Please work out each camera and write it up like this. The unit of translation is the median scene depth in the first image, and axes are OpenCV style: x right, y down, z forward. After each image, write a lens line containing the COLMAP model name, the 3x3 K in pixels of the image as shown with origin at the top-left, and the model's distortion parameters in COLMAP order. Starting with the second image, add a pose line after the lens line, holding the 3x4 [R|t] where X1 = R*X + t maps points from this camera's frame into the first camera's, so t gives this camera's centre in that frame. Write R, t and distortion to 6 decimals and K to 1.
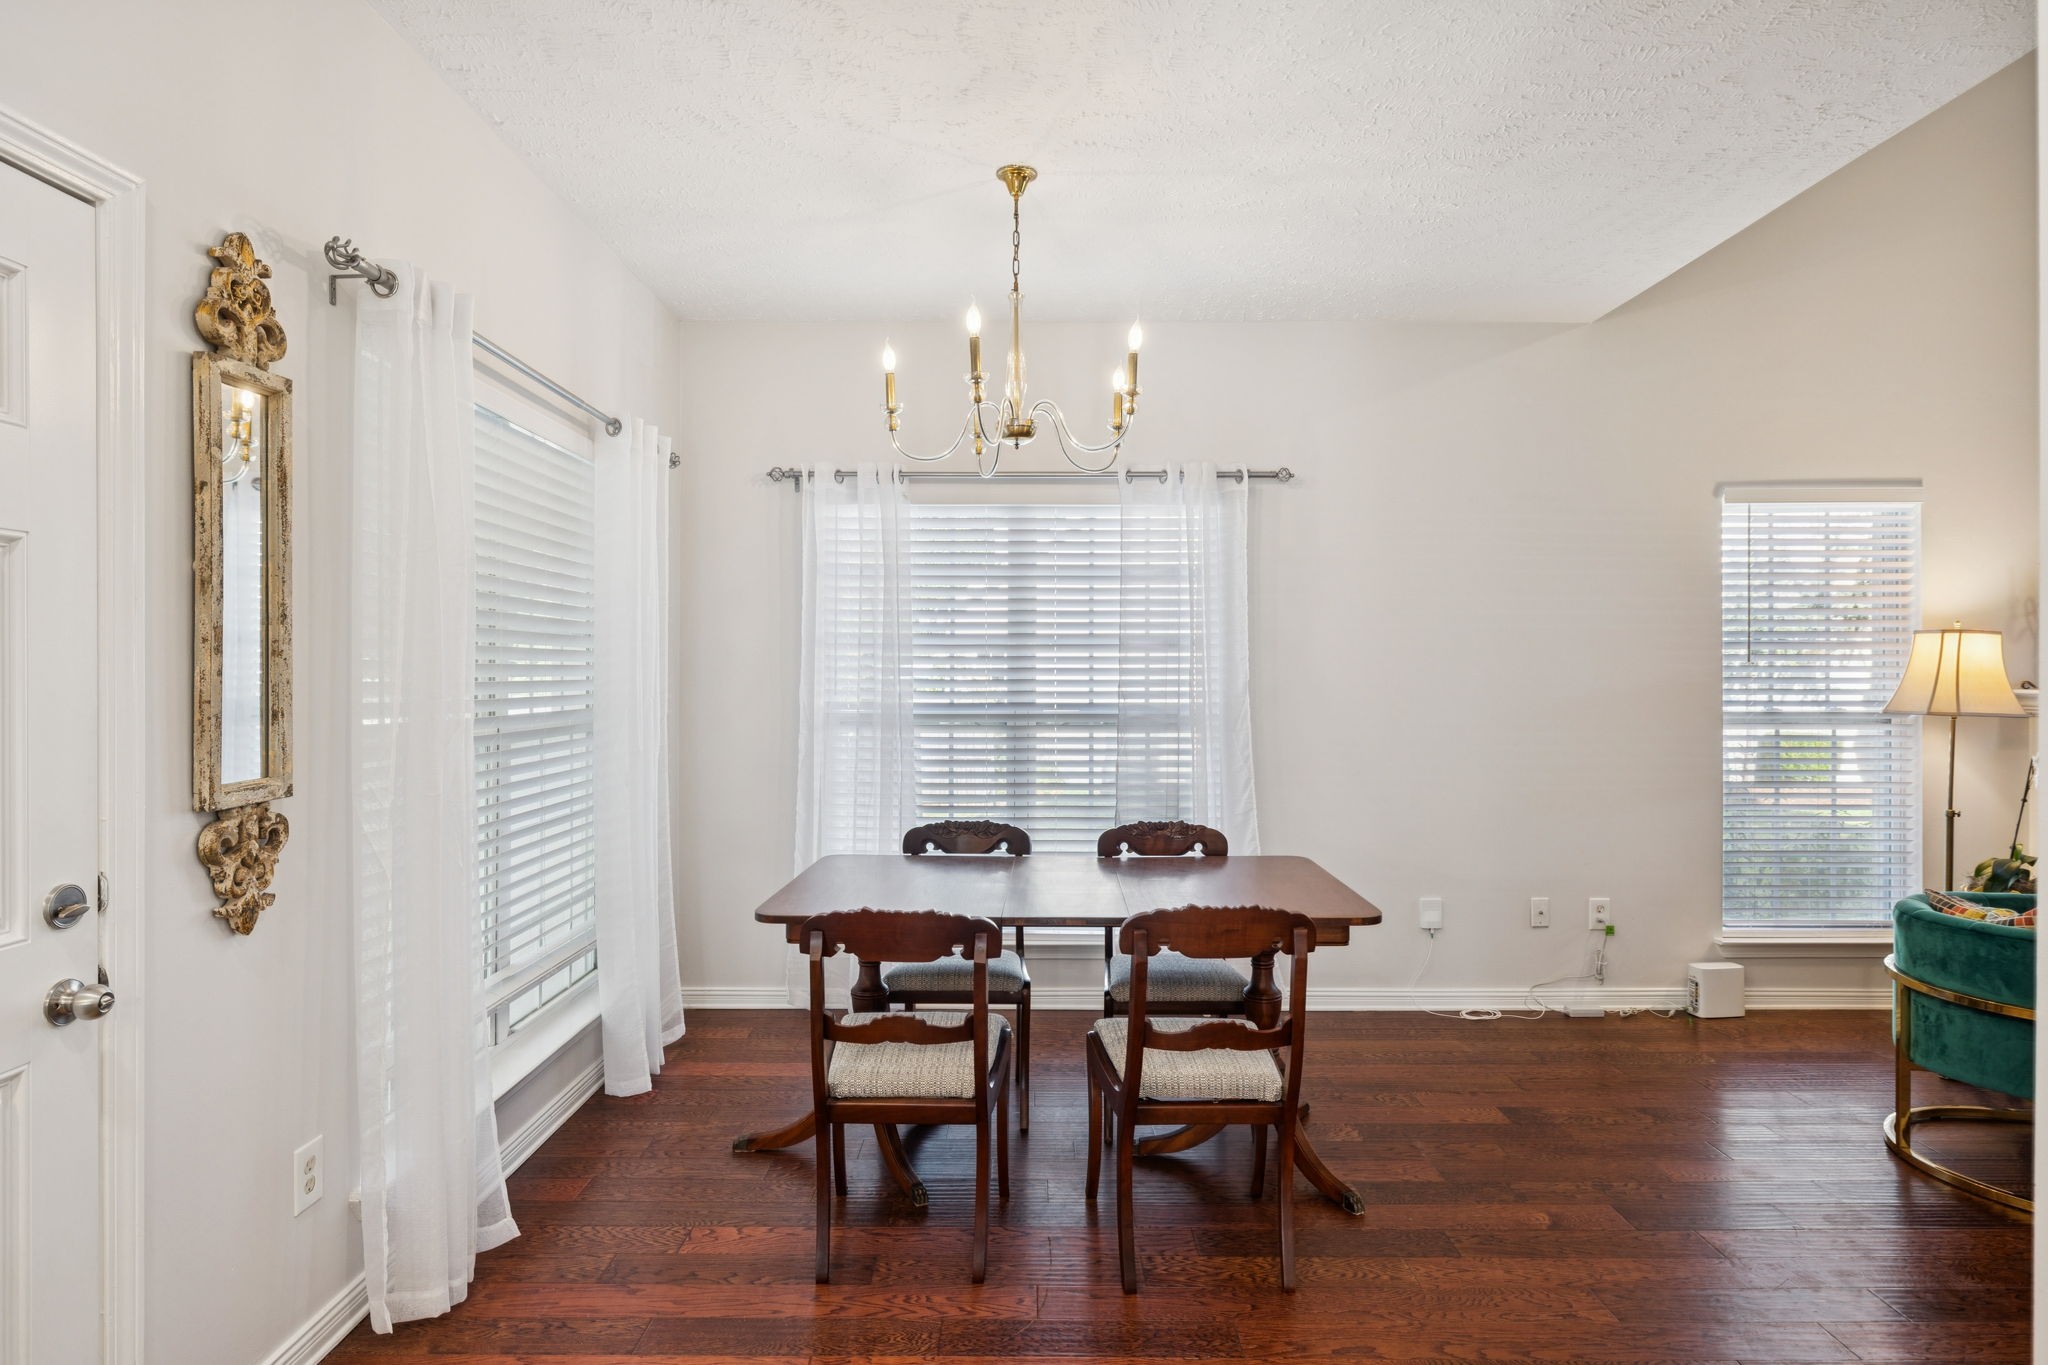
lens RADIAL K [[1137.2, 0, 1024.0], [0, 1137.2, 682.5], [0, 0, 1]] dist [0.004508, 0.001439]
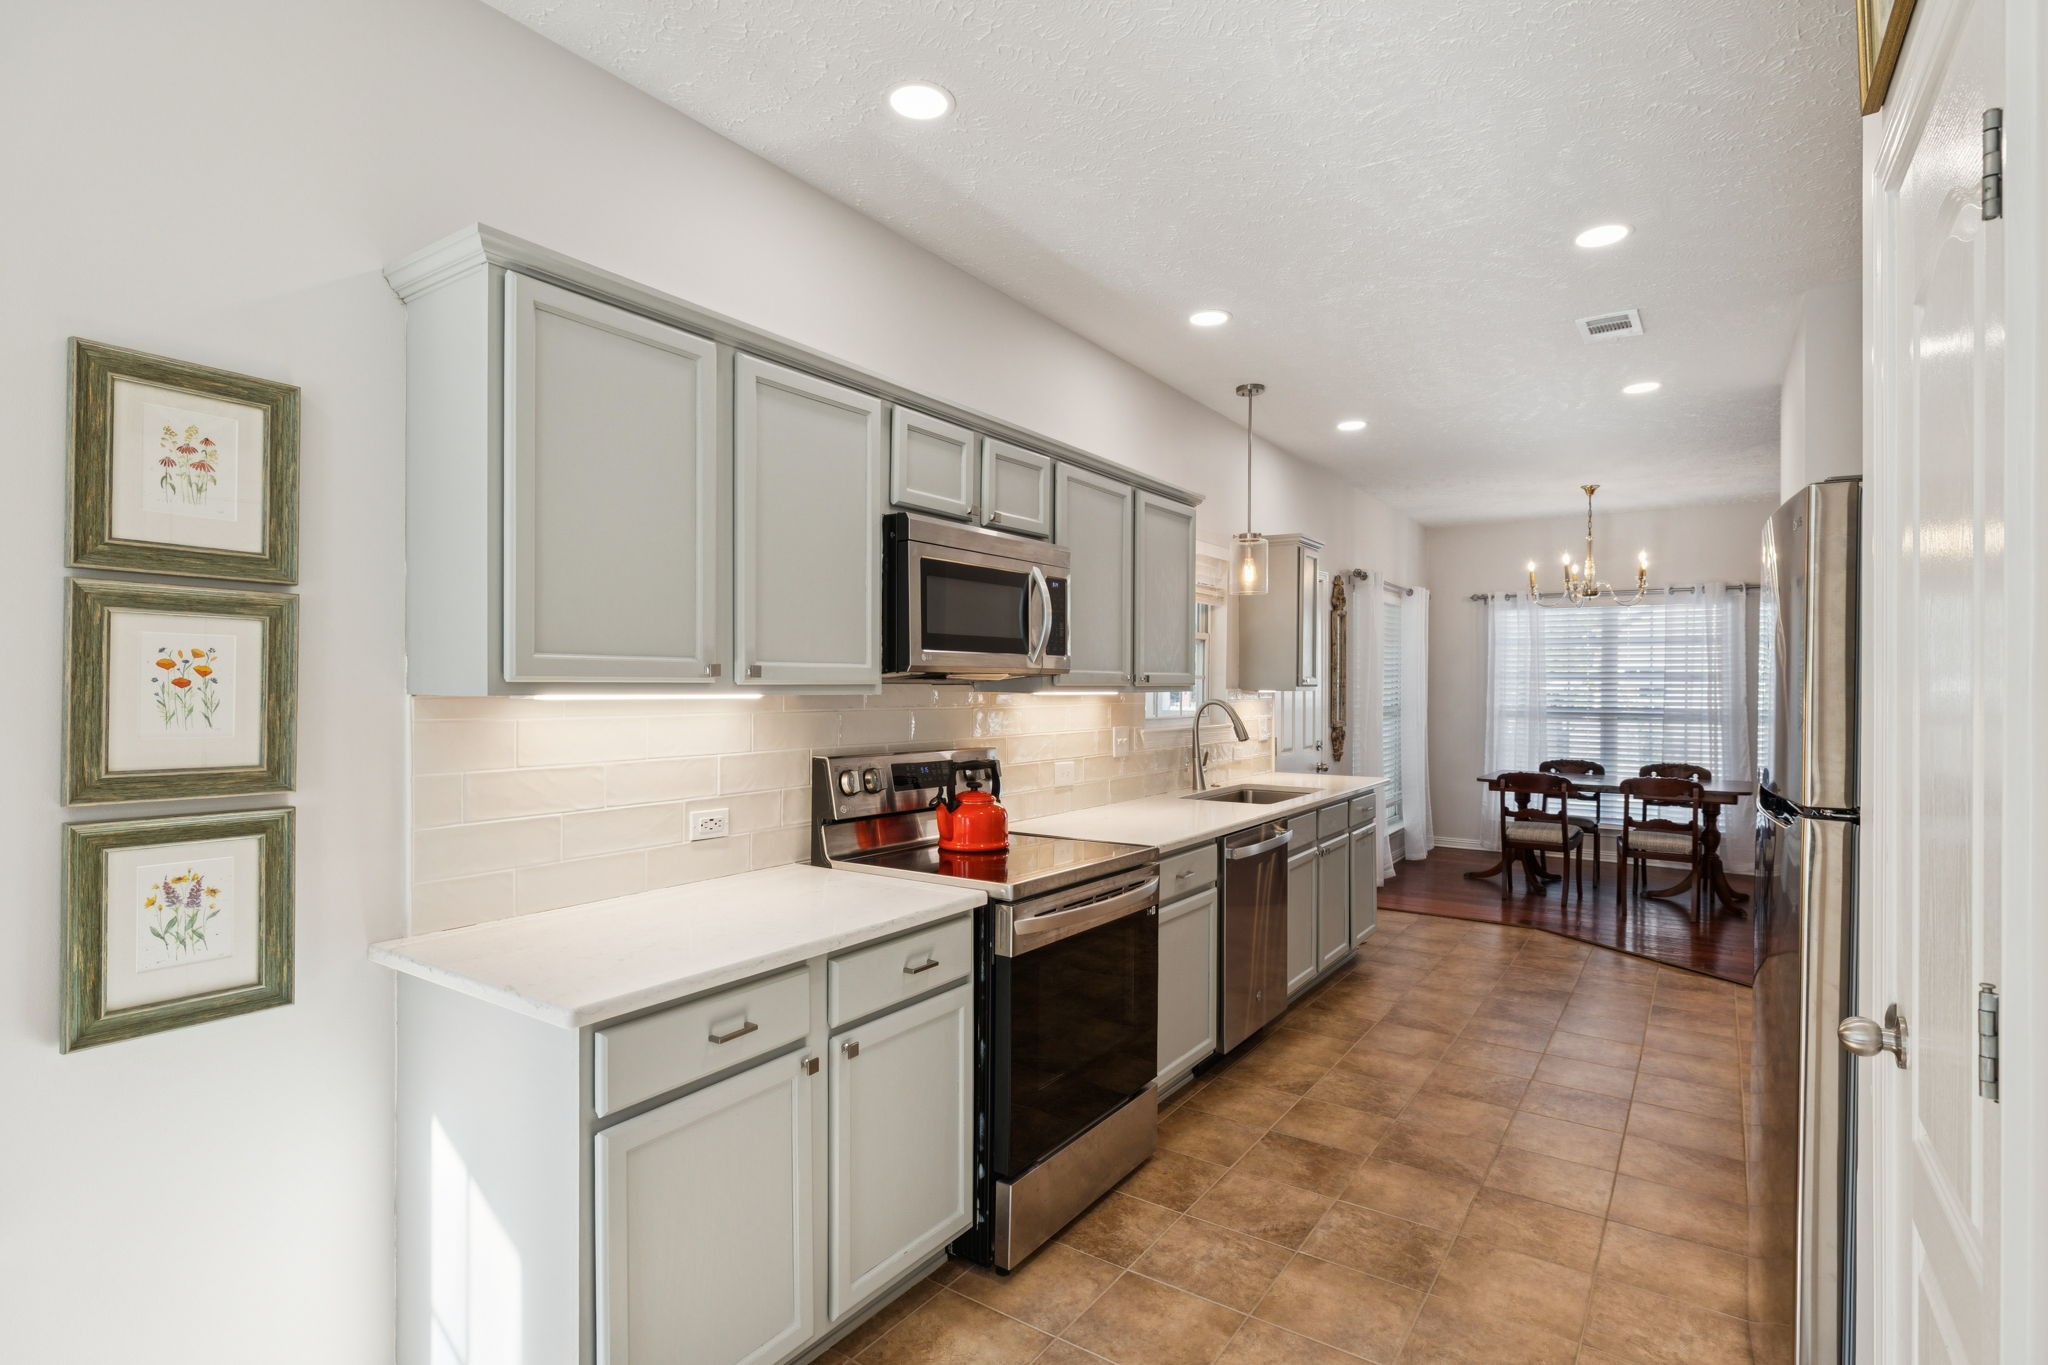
lens RADIAL K [[1013.6, 0, 1024.0], [0, 1013.6, 682.5], [0, 0, 1]] dist [0.000529, 0.000022]
pose [[0.828905, 0.002687, -0.559382, 0.152749], [-0.008715, 0.999929, -0.008110, -0.001657], [0.559321, 0.011598, 0.828870, -1.103698]]
